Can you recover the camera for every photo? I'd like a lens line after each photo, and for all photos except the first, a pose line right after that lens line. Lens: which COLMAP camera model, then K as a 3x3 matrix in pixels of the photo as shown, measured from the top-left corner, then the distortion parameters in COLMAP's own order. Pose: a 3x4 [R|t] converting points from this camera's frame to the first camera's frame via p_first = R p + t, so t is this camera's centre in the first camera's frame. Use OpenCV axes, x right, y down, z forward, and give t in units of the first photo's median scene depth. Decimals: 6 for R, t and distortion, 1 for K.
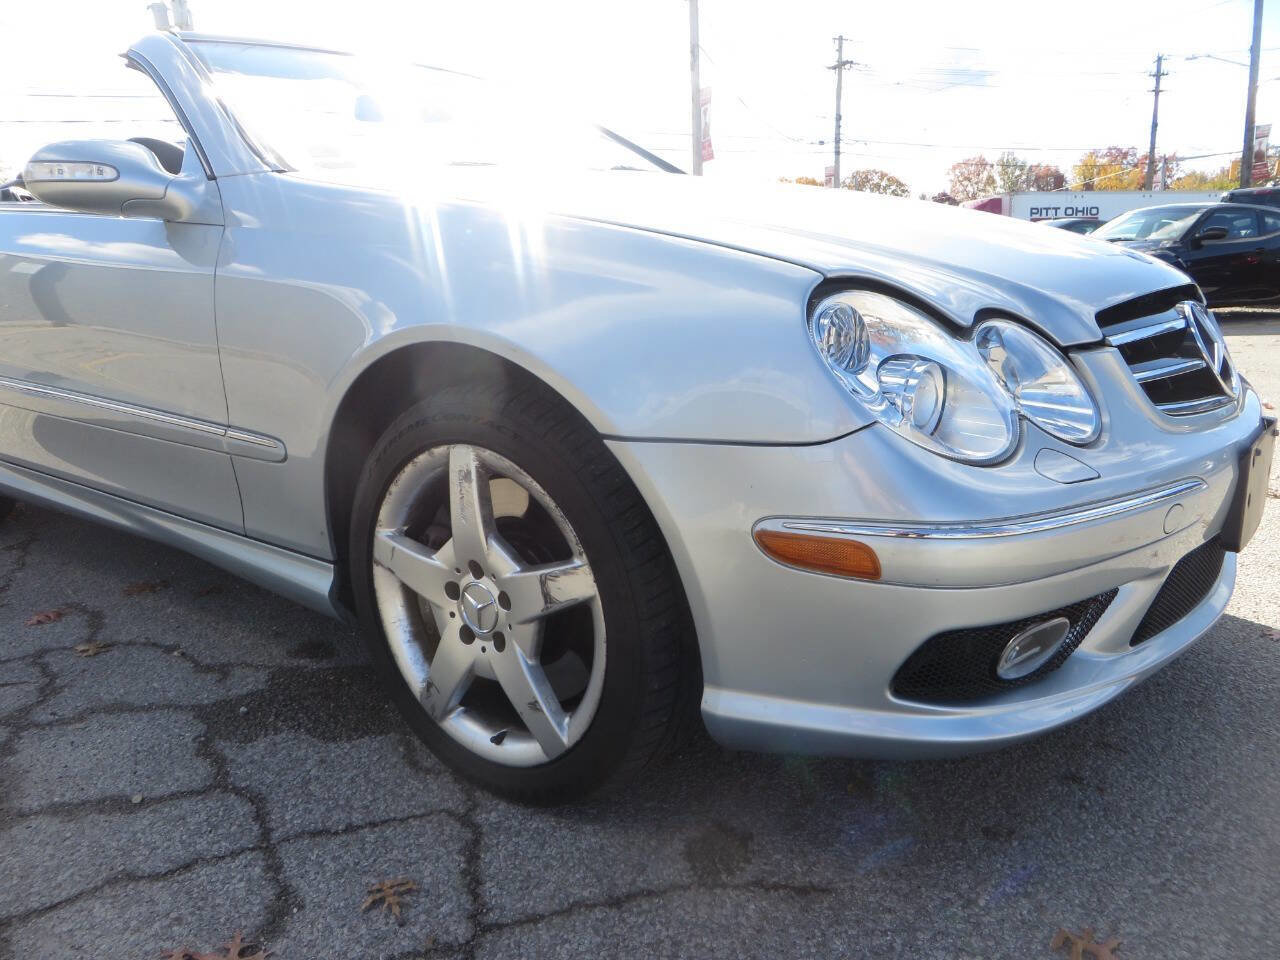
lens RADIAL K [[959.4, 0, 644.7], [0, 959.4, 485.0], [0, 0, 1]] dist [-0.013858, 0.005165]
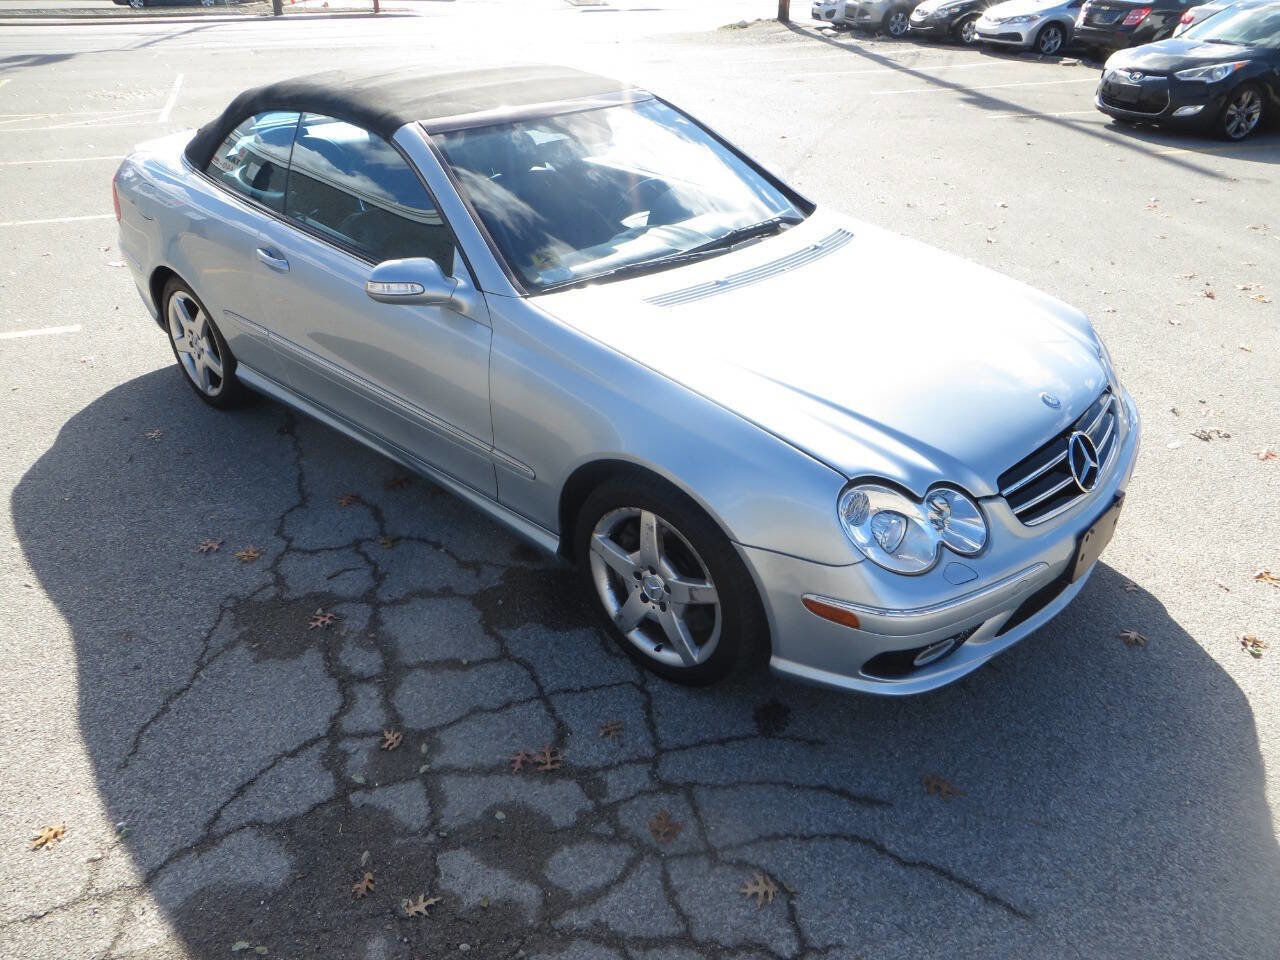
lens RADIAL K [[959.4, 0, 632.3], [0, 959.4, 484.5], [0, 0, 1]] dist [-0.013858, 0.005165]
pose [[0.996679, 0.053253, -0.061600, -0.107731], [-0.033703, 0.958451, 0.283259, -0.594196], [0.074125, -0.280242, 0.957063, -0.742924]]
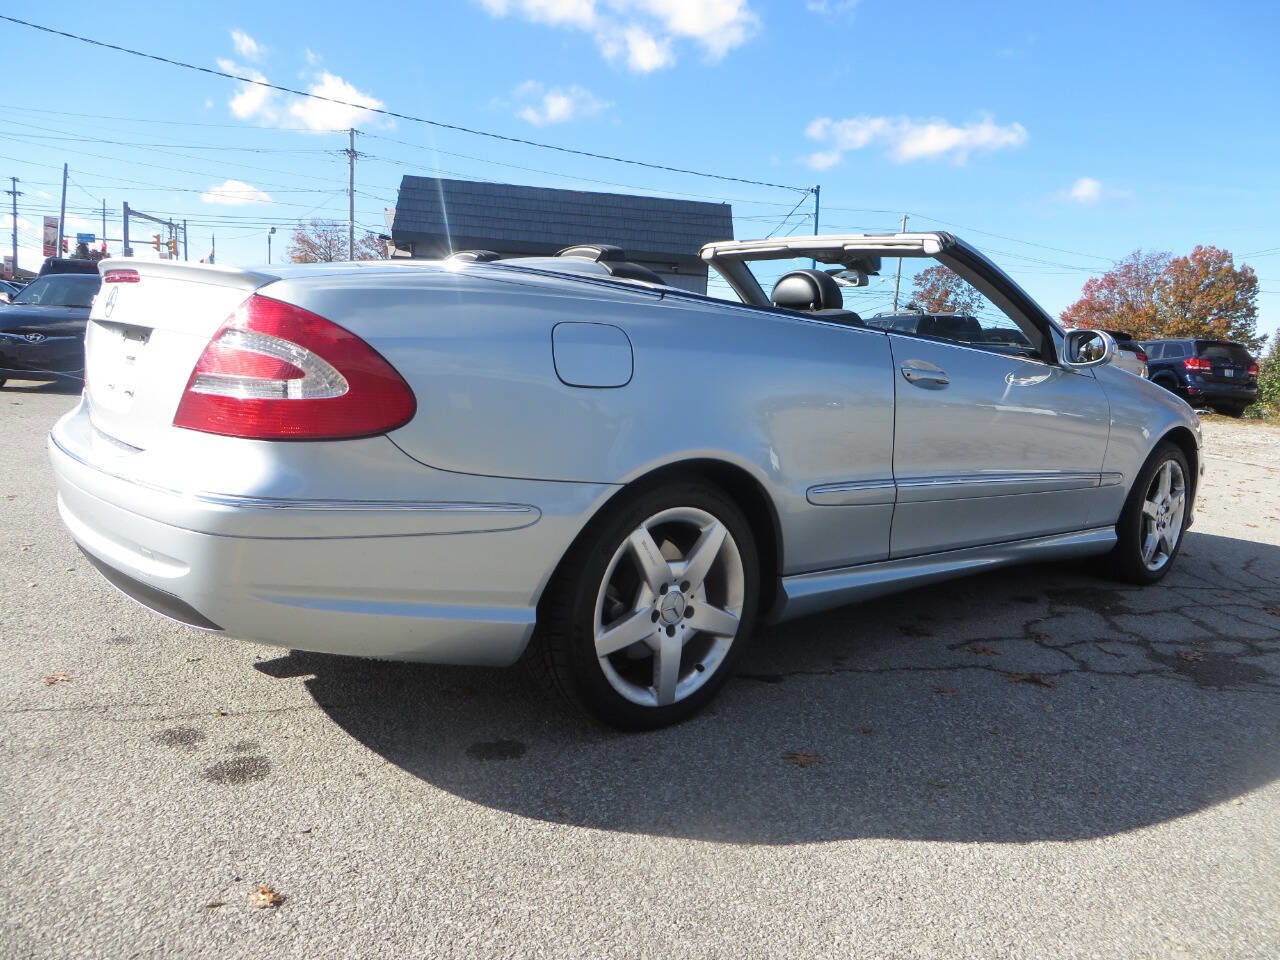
lens RADIAL K [[959.4, 0, 653.9], [0, 959.4, 472.8], [0, 0, 1]] dist [-0.013858, 0.005165]
pose [[0.186819, -0.100161, 0.977275, -3.311489], [0.154375, 0.985423, 0.071485, -0.452053], [-0.970189, 0.137512, 0.199558, 1.903075]]
